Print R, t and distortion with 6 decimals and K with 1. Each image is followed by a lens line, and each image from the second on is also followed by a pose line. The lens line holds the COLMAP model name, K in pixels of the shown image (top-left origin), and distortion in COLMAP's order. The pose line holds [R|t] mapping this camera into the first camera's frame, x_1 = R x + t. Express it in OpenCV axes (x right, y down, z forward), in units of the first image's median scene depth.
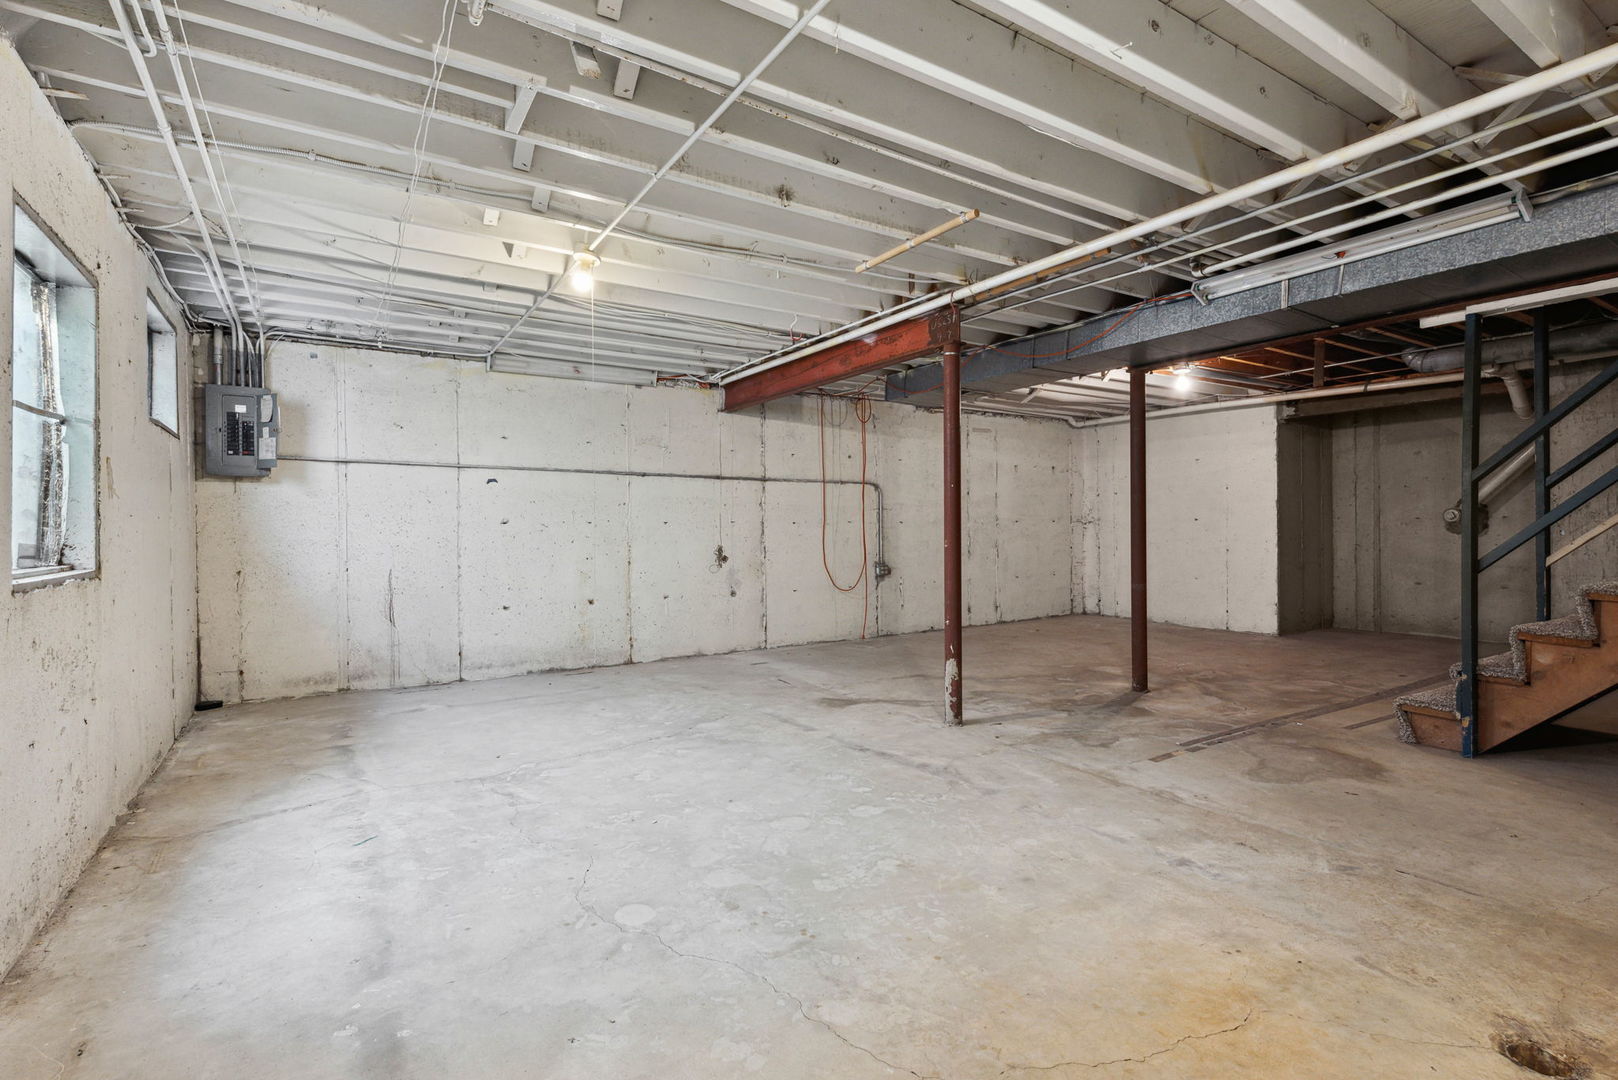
lens RADIAL K [[788.2, 0, 824.8], [0, 788.2, 532.4], [0, 0, 1]] dist [0.009100, -0.001251]
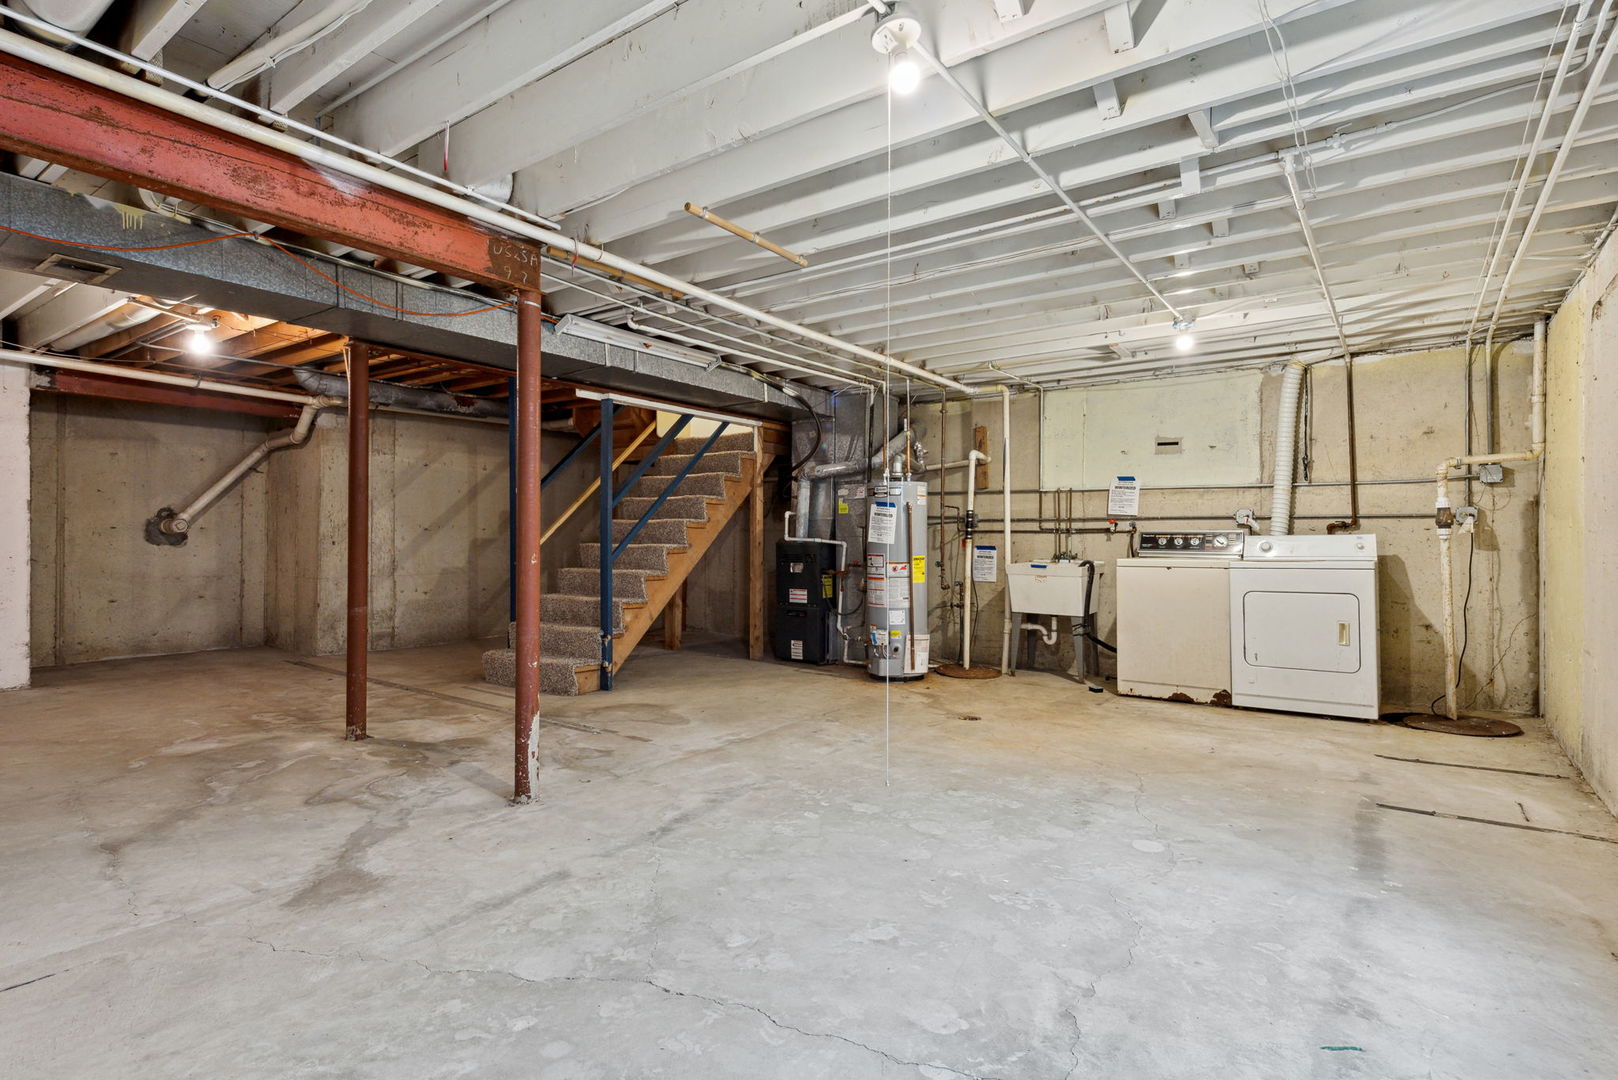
lens RADIAL K [[788.2, 0, 824.8], [0, 788.2, 532.4], [0, 0, 1]] dist [0.009100, -0.001251]
pose [[-0.369908, 0.007113, 0.929041, -0.863002], [0.005957, 0.999968, -0.005284, -0.007130], [-0.929049, 0.003580, -0.369939, 1.372594]]
